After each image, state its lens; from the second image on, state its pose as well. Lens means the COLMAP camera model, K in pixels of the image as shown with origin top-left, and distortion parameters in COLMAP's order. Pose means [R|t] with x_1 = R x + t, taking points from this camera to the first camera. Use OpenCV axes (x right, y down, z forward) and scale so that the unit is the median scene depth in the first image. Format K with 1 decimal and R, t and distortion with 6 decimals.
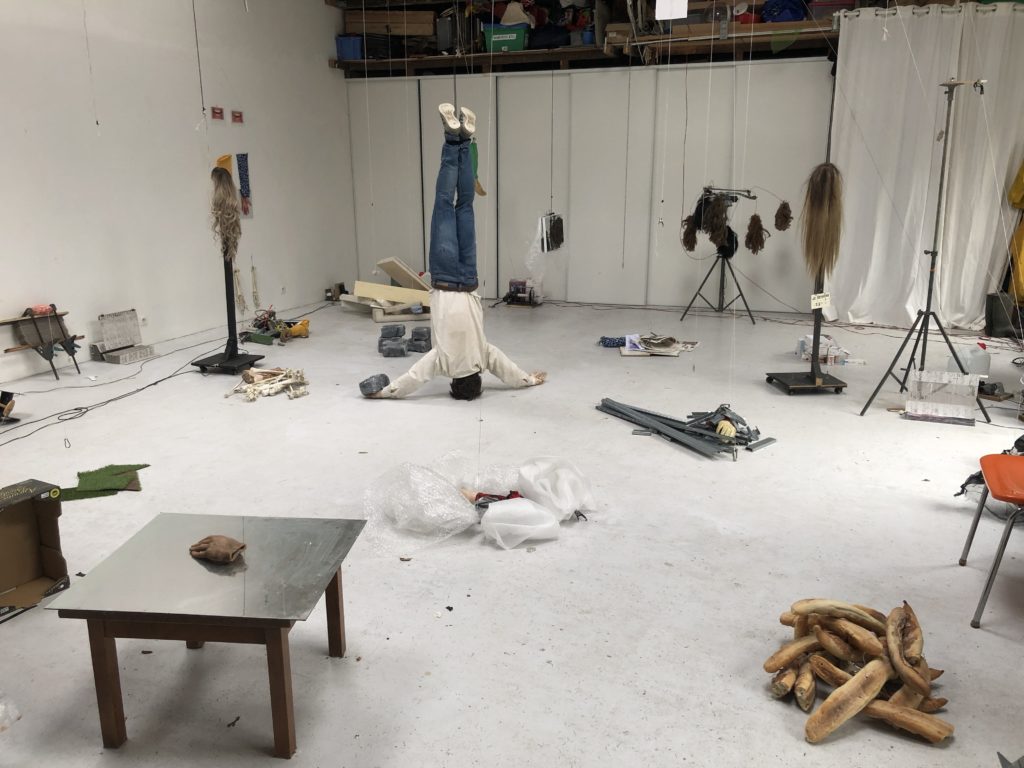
lens RADIAL K [[833.0, 0, 504.4], [0, 833.0, 381.1], [0, 0, 1]] dist [0.042949, -0.054236]
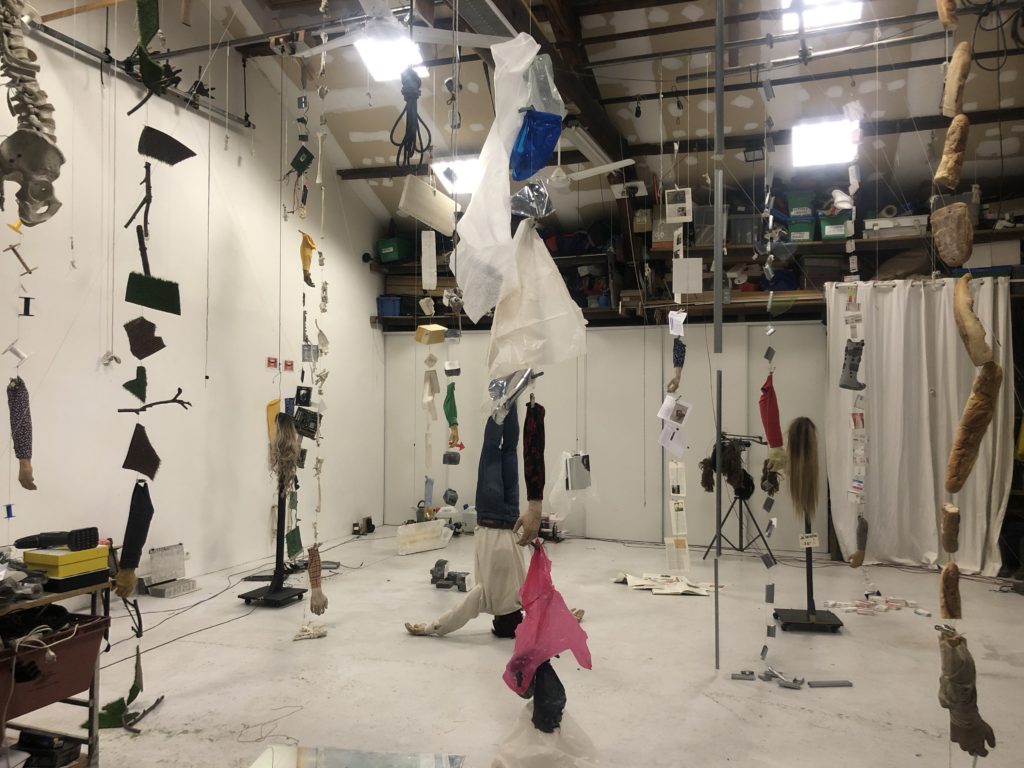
lens RADIAL K [[833.0, 0, 504.4], [0, 833.0, 381.1], [0, 0, 1]] dist [0.042949, -0.054236]
pose [[0.999930, 0.011592, 0.002280, -0.041827], [-0.010512, 0.961118, -0.275938, 0.003404], [-0.005390, 0.275895, 0.961173, -0.051838]]
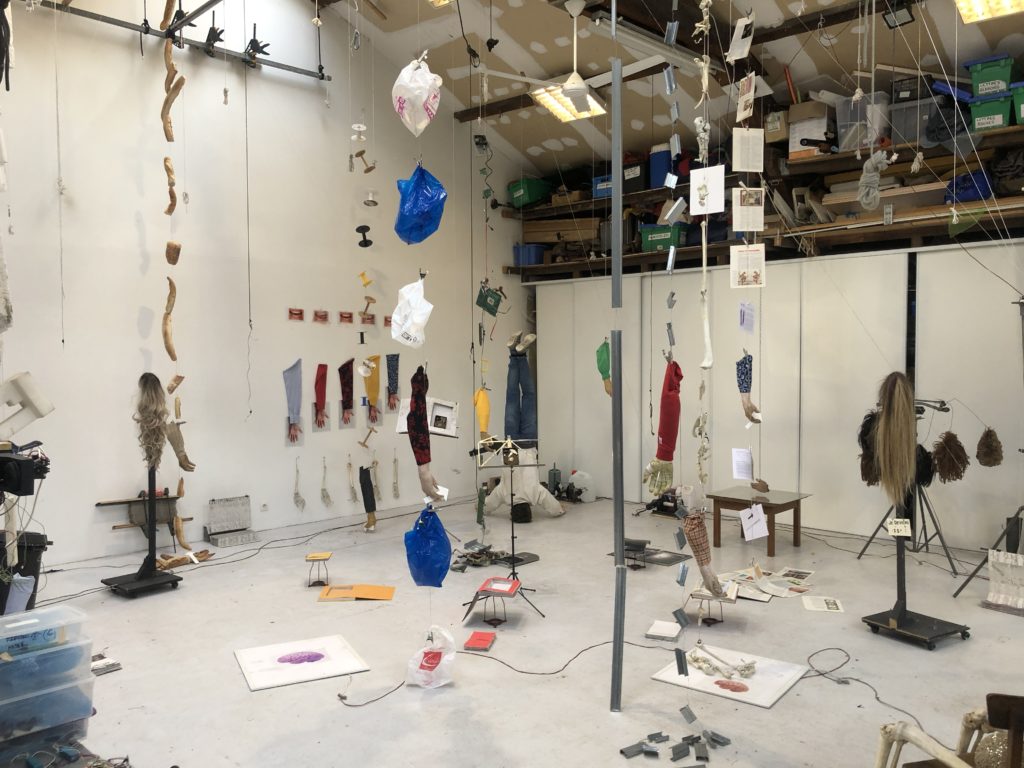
lens RADIAL K [[833.0, 0, 504.4], [0, 833.0, 381.1], [0, 0, 1]] dist [0.042949, -0.054236]
pose [[0.916334, 0.011118, -0.400260, 0.266589], [-0.098762, 0.975007, -0.199017, -0.043743], [0.388044, 0.221897, 0.894530, 0.120482]]
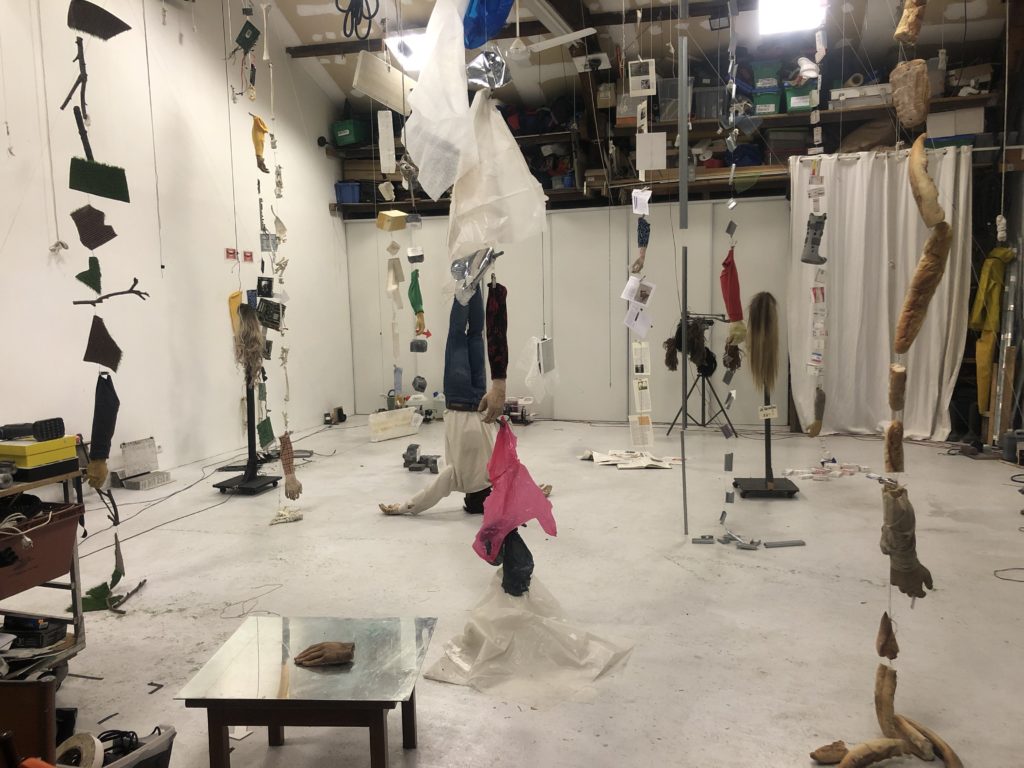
lens RADIAL K [[832.2, 0, 501.4], [0, 832.2, 379.8], [0, 0, 1]] dist [0.036494, -0.042288]
pose [[0.999103, -0.020832, 0.036855, -0.039944], [0.025993, 0.988997, -0.145632, 0.006498], [-0.033416, 0.146460, 0.988652, -0.051888]]
